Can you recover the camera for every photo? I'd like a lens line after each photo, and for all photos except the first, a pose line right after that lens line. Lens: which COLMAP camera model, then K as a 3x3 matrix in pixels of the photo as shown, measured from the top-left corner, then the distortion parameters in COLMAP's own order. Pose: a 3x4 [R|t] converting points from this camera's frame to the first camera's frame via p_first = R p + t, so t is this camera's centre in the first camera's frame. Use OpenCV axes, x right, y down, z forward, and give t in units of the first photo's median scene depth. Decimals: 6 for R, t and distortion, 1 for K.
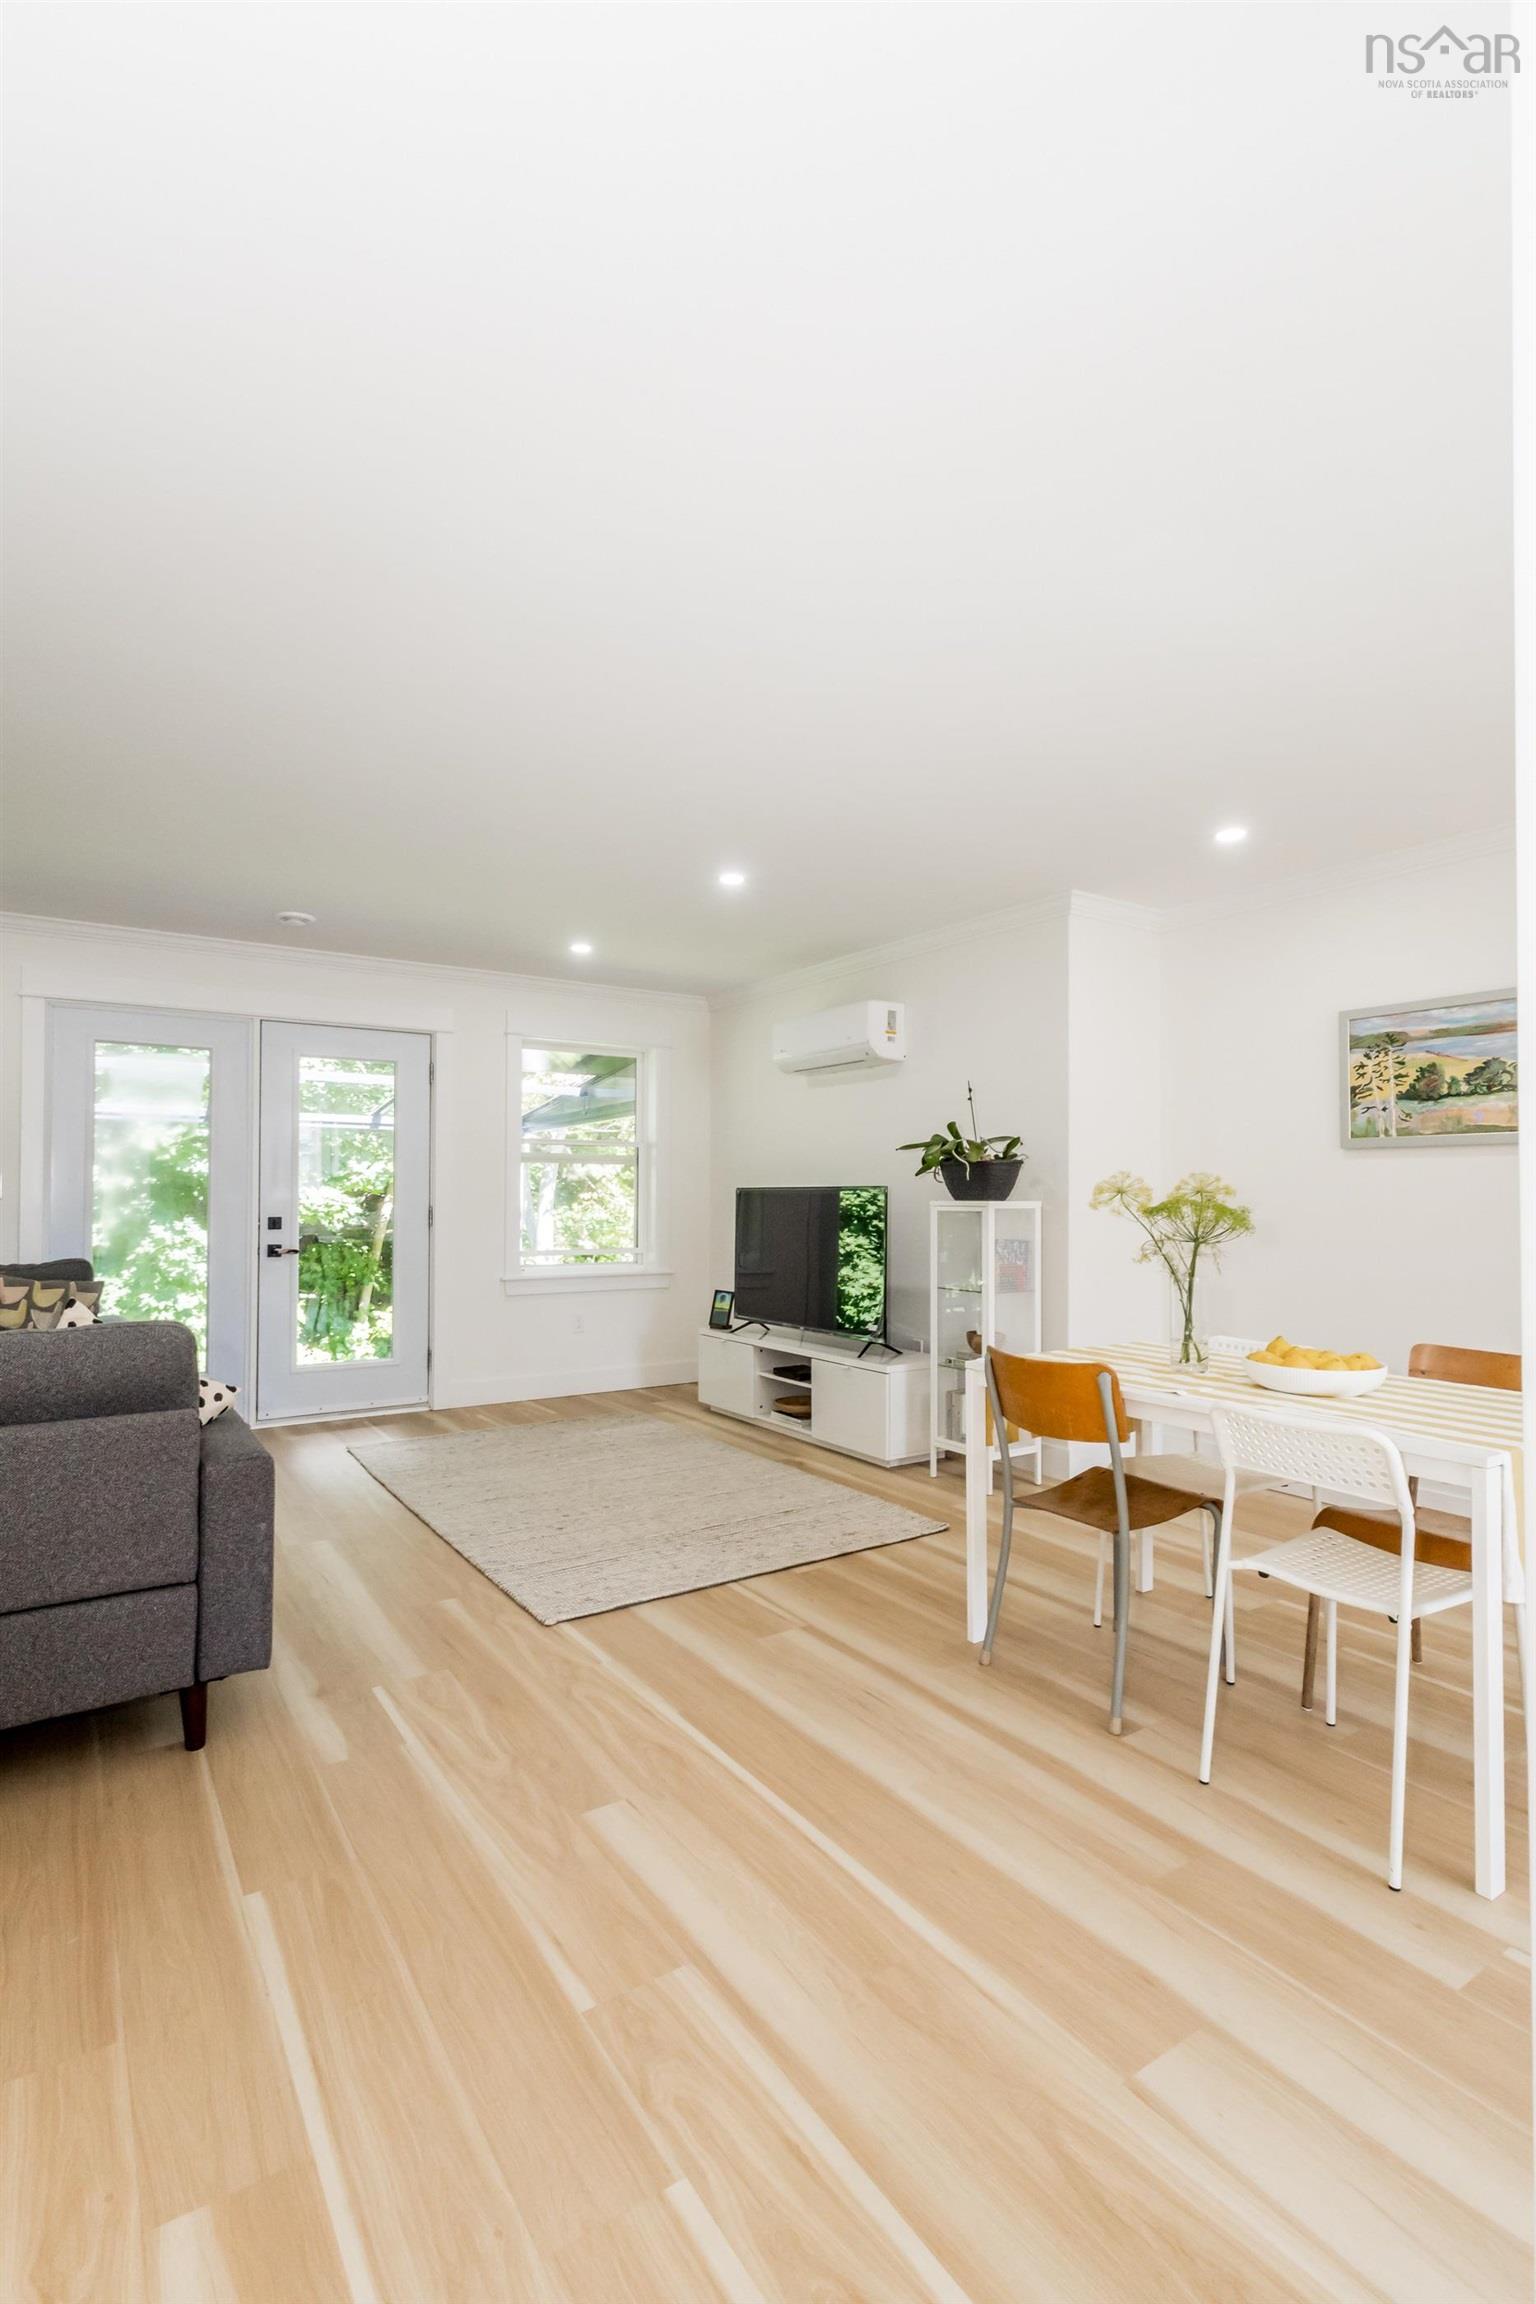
lens RADIAL K [[1072.4, 0, 765.1], [0, 1072.4, 1175.1], [0, 0, 1]] dist [0.008603, -0.003405]
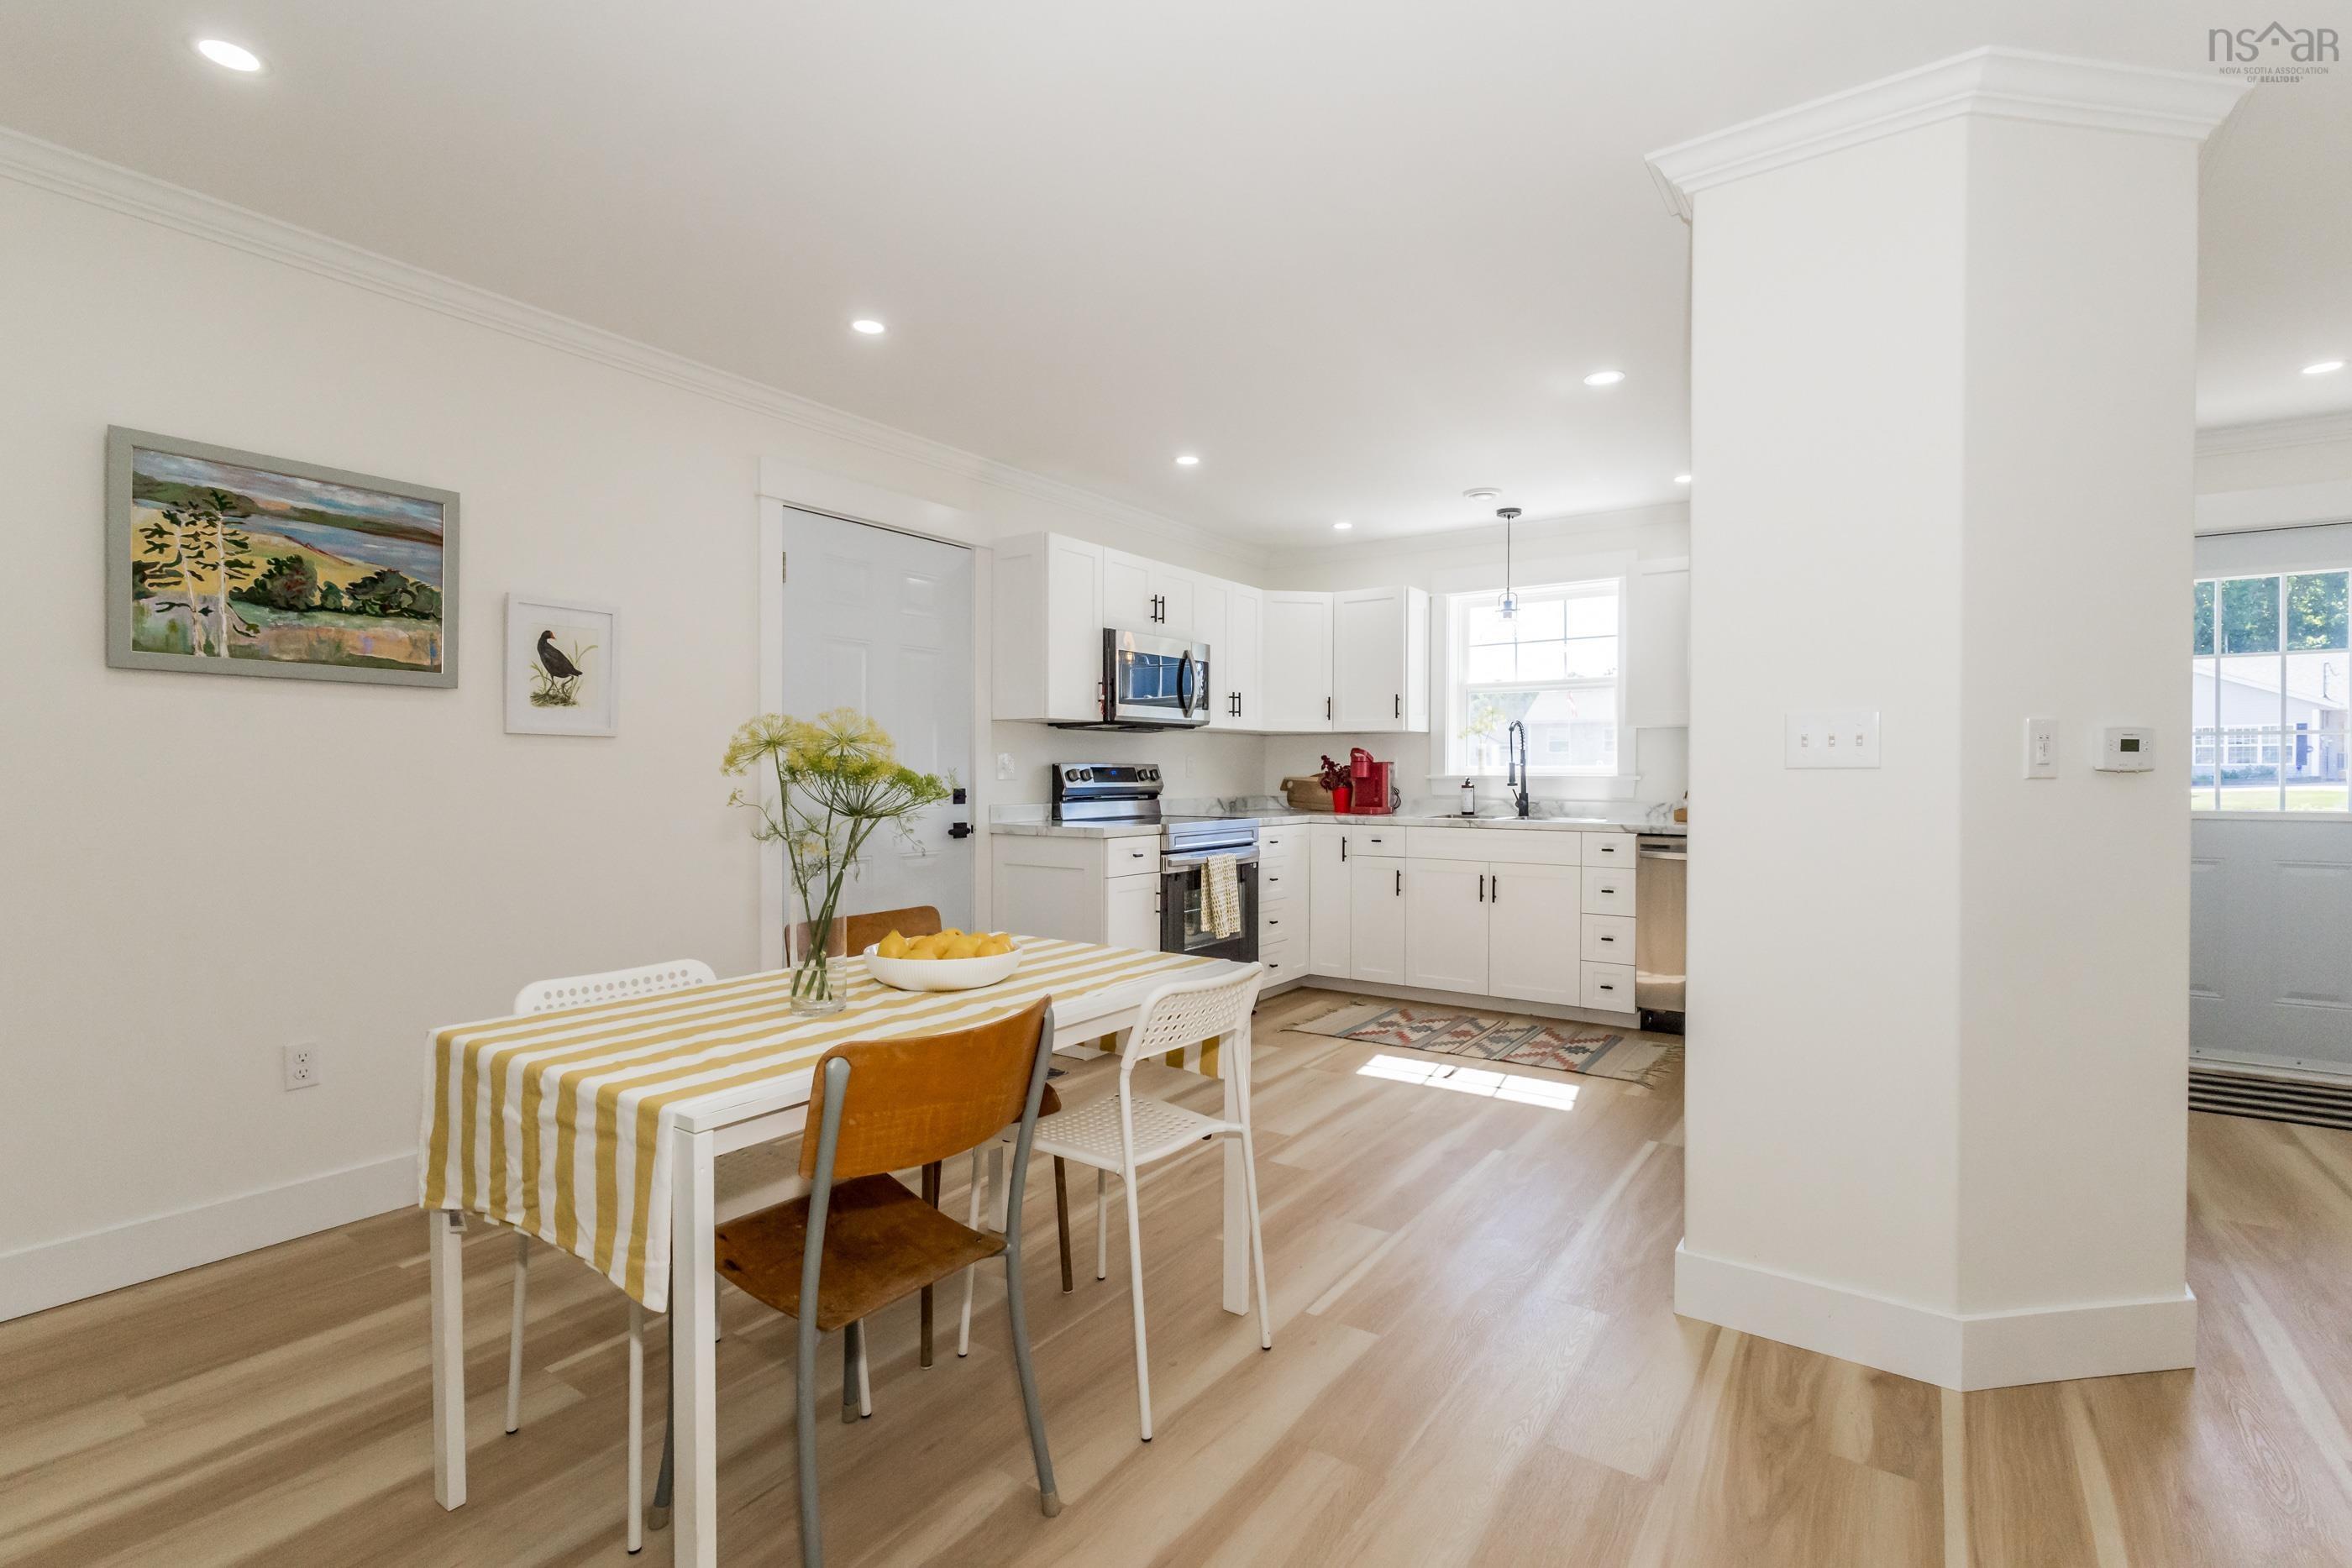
lens RADIAL K [[1094.6, 0, 1169.2], [0, 1094.6, 782.3], [0, 0, 1]] dist [0.008603, -0.003405]
pose [[-0.361108, -0.010431, 0.932466, -0.223203], [-0.021096, 0.999773, 0.003014, 0.024306], [-0.932285, -0.018583, -0.361246, 0.725528]]
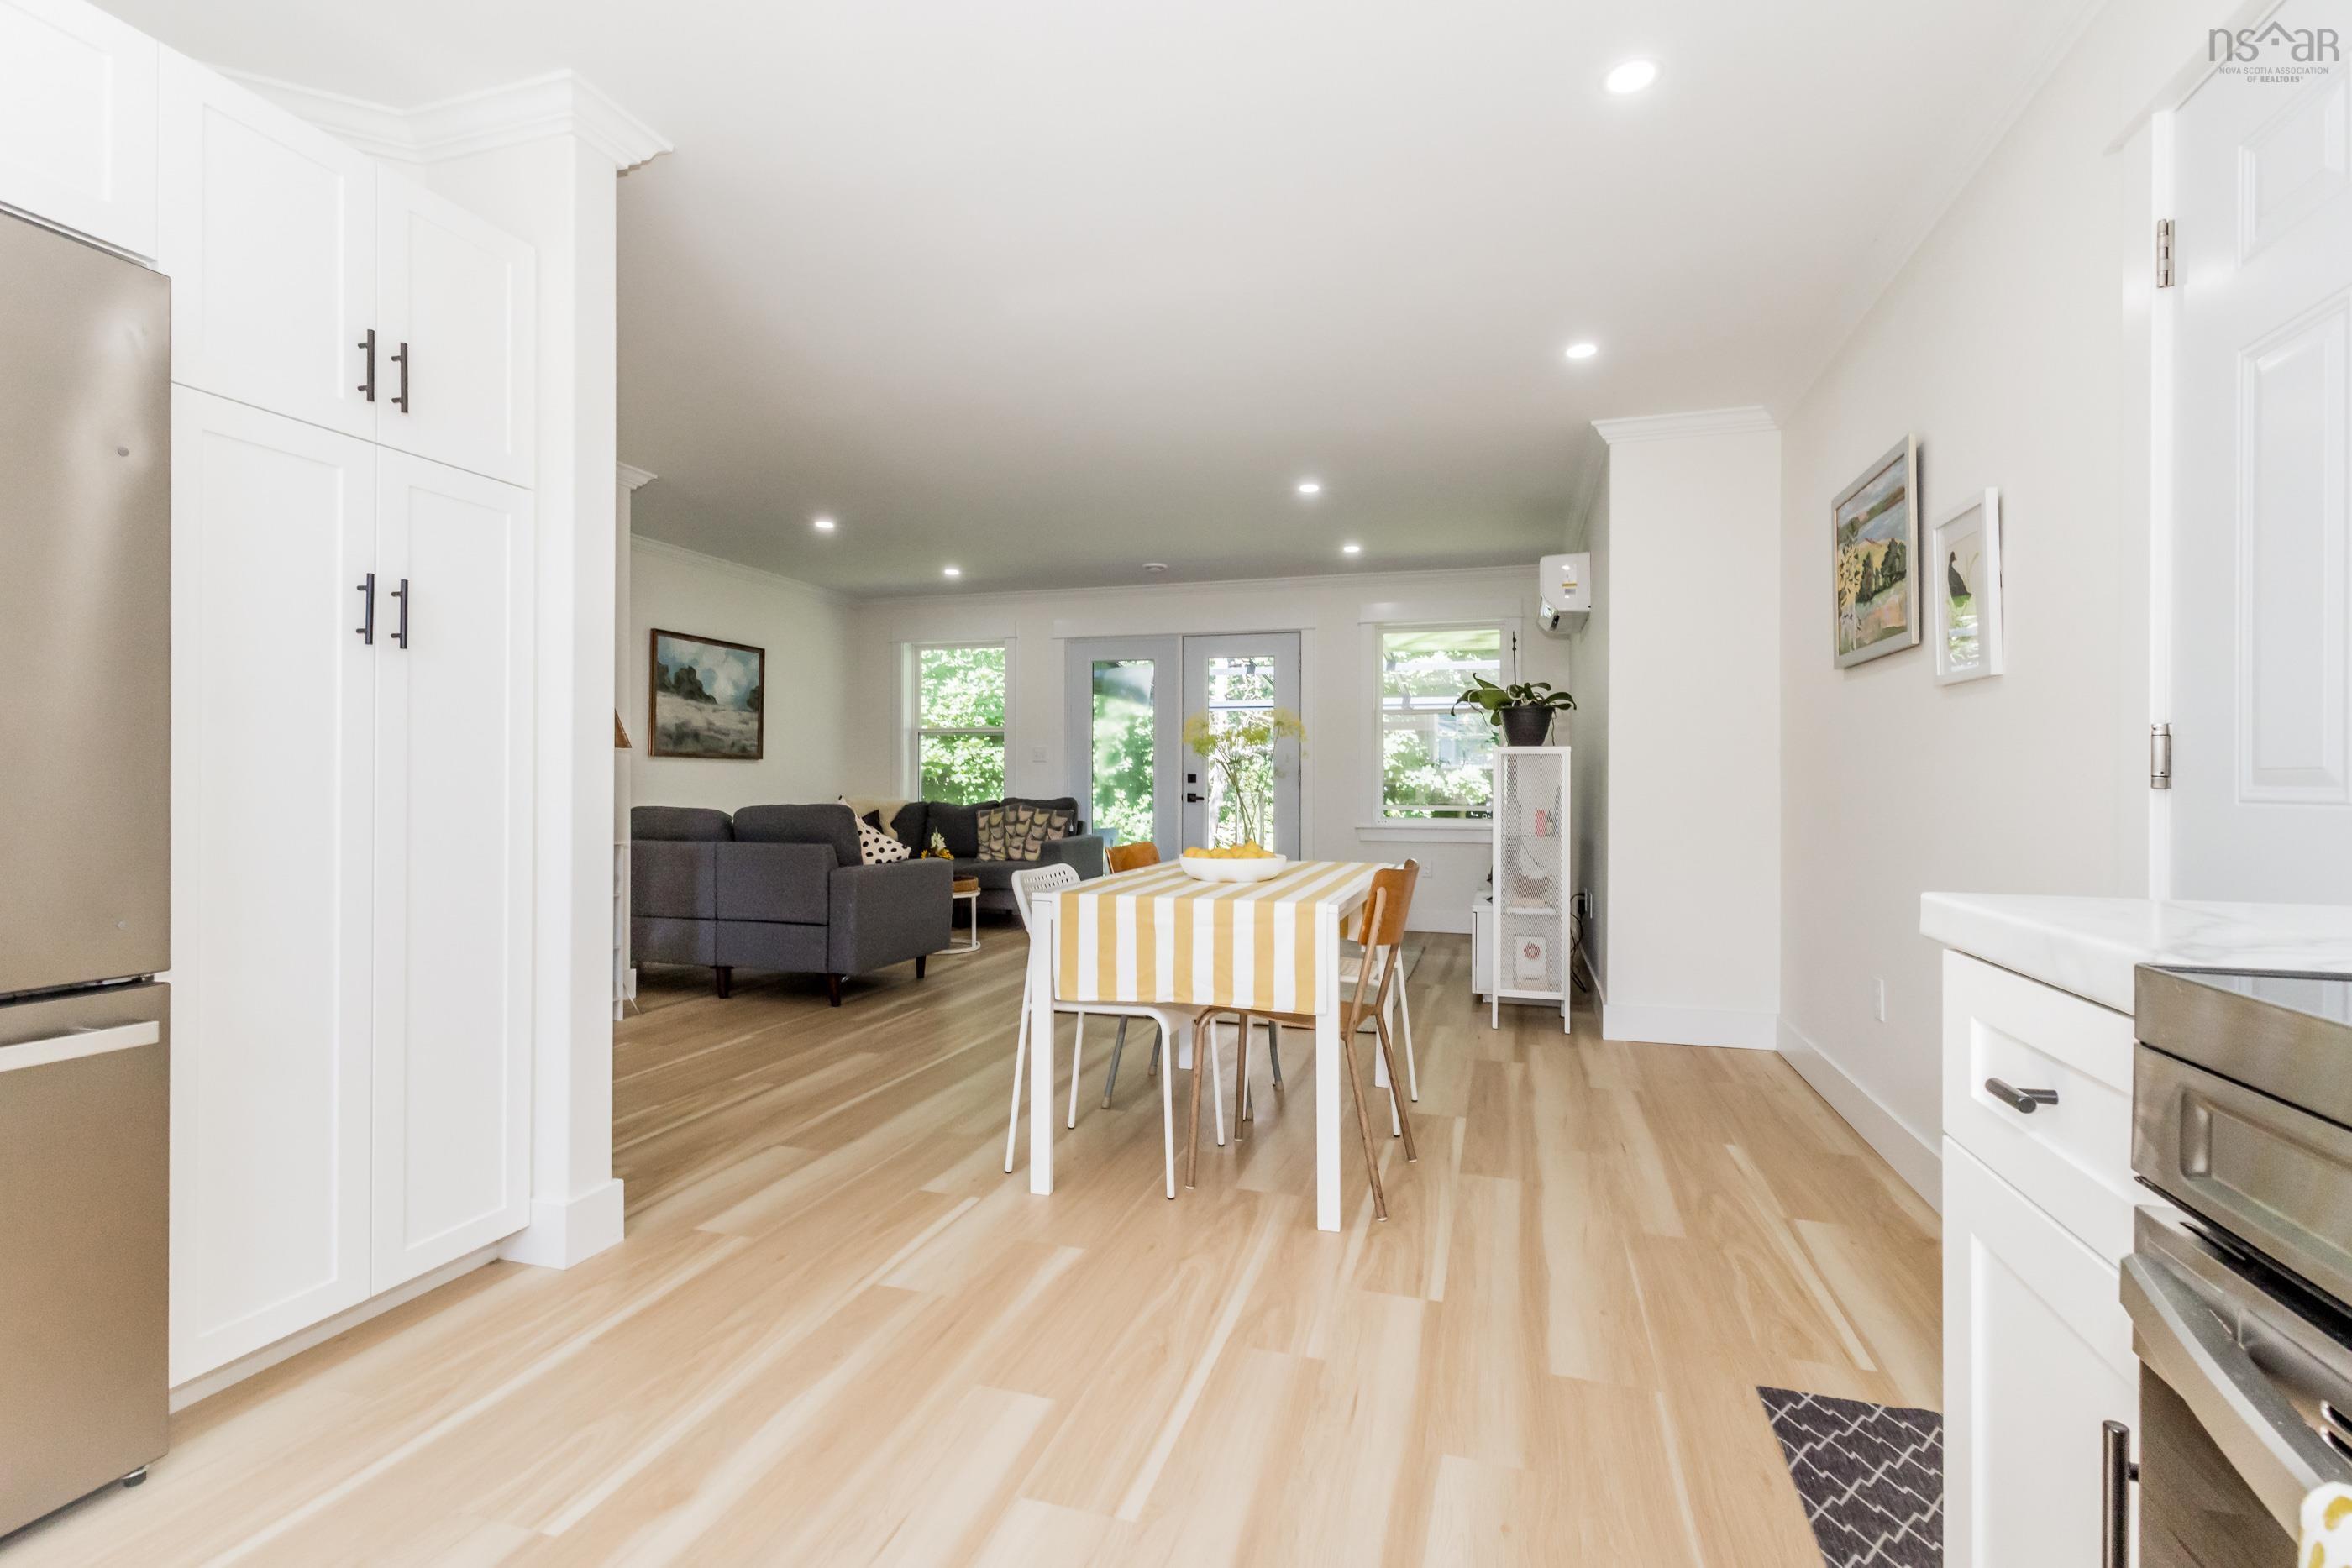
lens RADIAL K [[1094.6, 0, 1172.4], [0, 1094.6, 770.5], [0, 0, 1]] dist [0.008603, -0.003405]
pose [[0.624400, -0.007910, -0.781065, 0.914135], [0.013375, 0.999910, 0.000566, 0.045864], [0.780990, -0.010800, 0.624450, 0.105713]]
